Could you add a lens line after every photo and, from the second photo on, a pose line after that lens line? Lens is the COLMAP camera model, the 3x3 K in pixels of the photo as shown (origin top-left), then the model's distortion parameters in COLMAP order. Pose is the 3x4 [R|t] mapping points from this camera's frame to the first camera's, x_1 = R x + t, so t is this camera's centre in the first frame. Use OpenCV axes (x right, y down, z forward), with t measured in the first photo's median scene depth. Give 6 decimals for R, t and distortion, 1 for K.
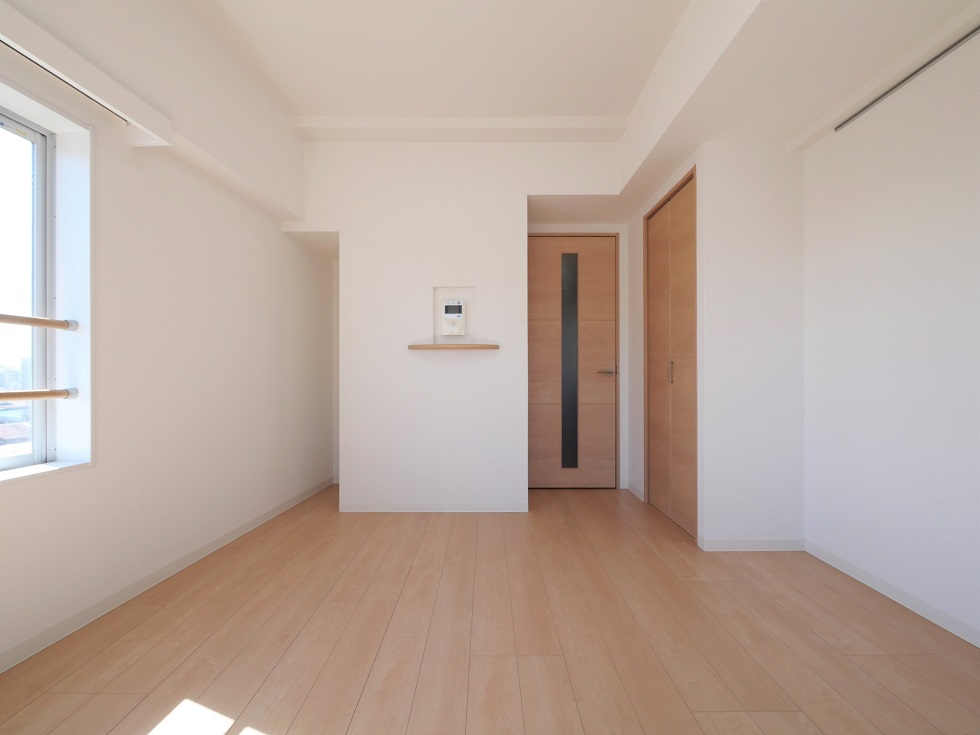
lens RADIAL K [[416.7, 0, 486.6], [0, 416.7, 372.7], [0, 0, 1]] dist [0.000809, 0.000131]
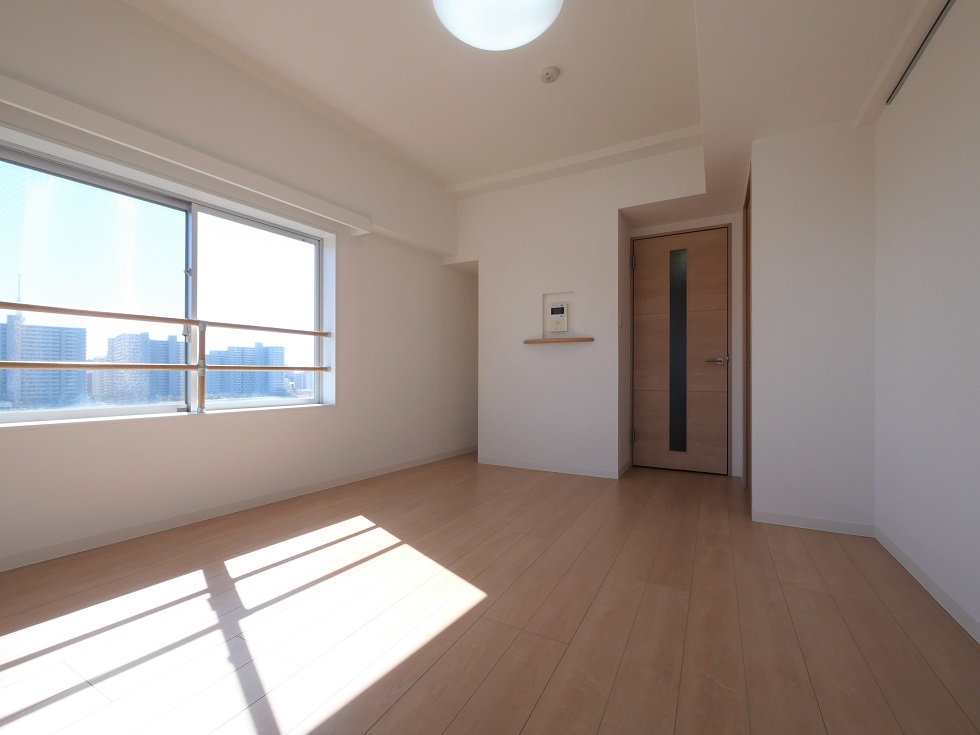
lens RADIAL K [[424.2, 0, 484.2], [0, 424.2, 373.8], [0, 0, 1]] dist [-0.000289, 0.000142]
pose [[0.878939, 0.002387, -0.476929, 0.335161], [-0.002555, 0.999997, 0.000297, 0.037785], [0.476928, 0.000957, 0.878942, -0.226569]]
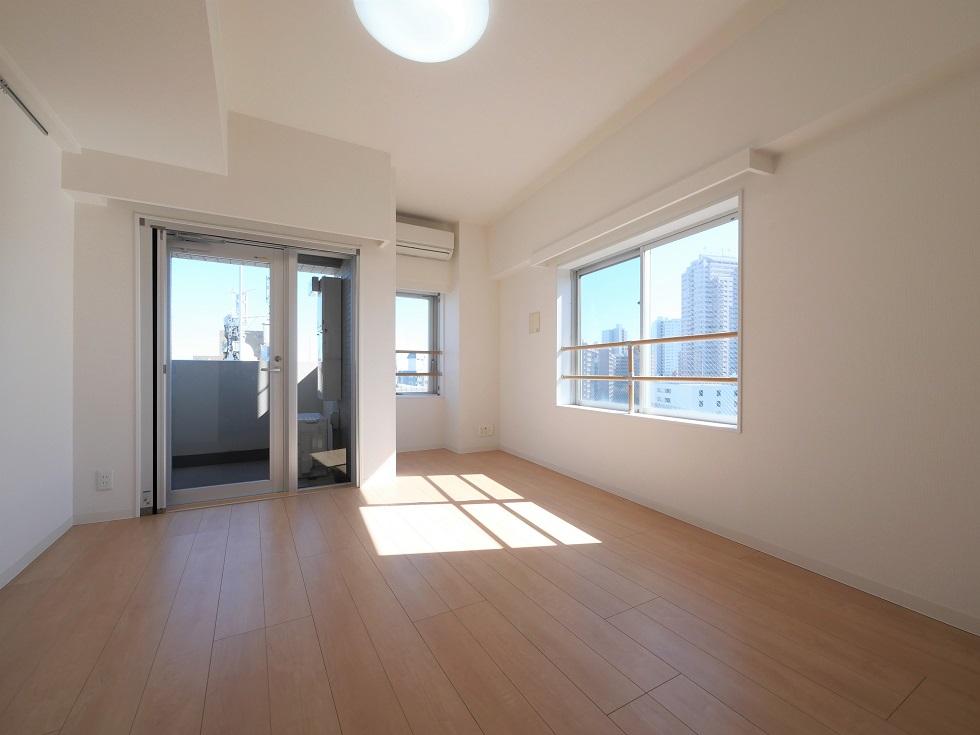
lens RADIAL K [[416.7, 0, 486.6], [0, 416.7, 372.7], [0, 0, 1]] dist [0.000809, 0.000131]
pose [[-0.867748, -0.000900, -0.497004, 0.270610], [-0.000791, 1.000000, -0.000431, 0.013364], [0.497004, 0.000019, -0.867748, 0.998484]]
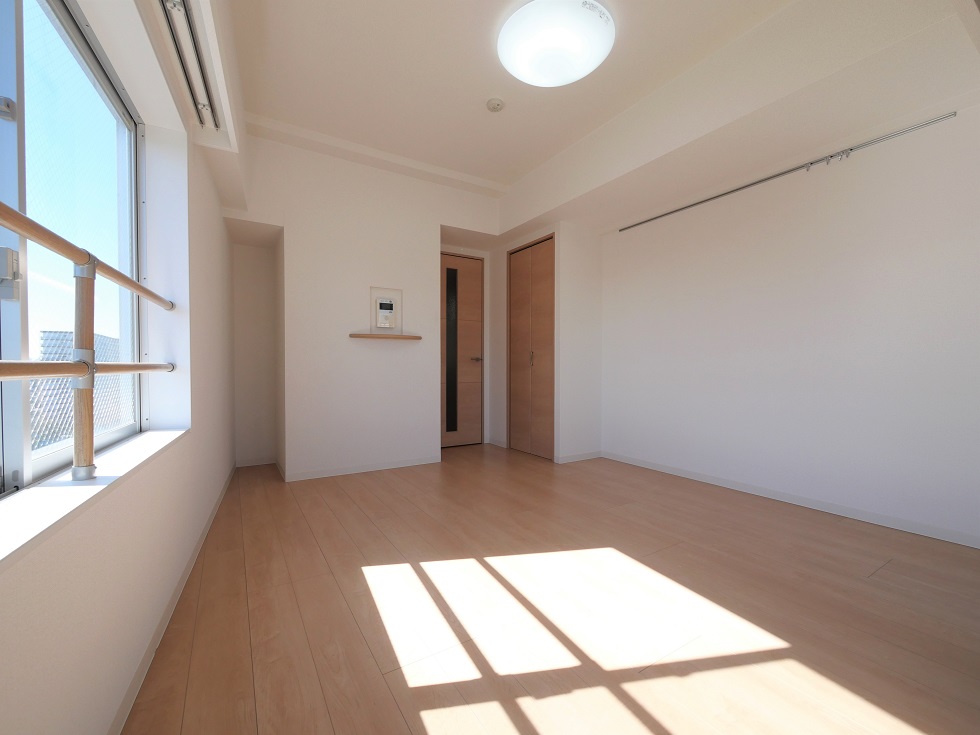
lens RADIAL K [[416.7, 0, 486.6], [0, 416.7, 372.7], [0, 0, 1]] dist [0.000809, 0.000131]
pose [[0.848961, -0.006388, 0.528418, -0.481284], [-0.002751, 0.999860, 0.016507, 0.023910], [-0.528449, -0.015467, 0.848824, -0.212110]]
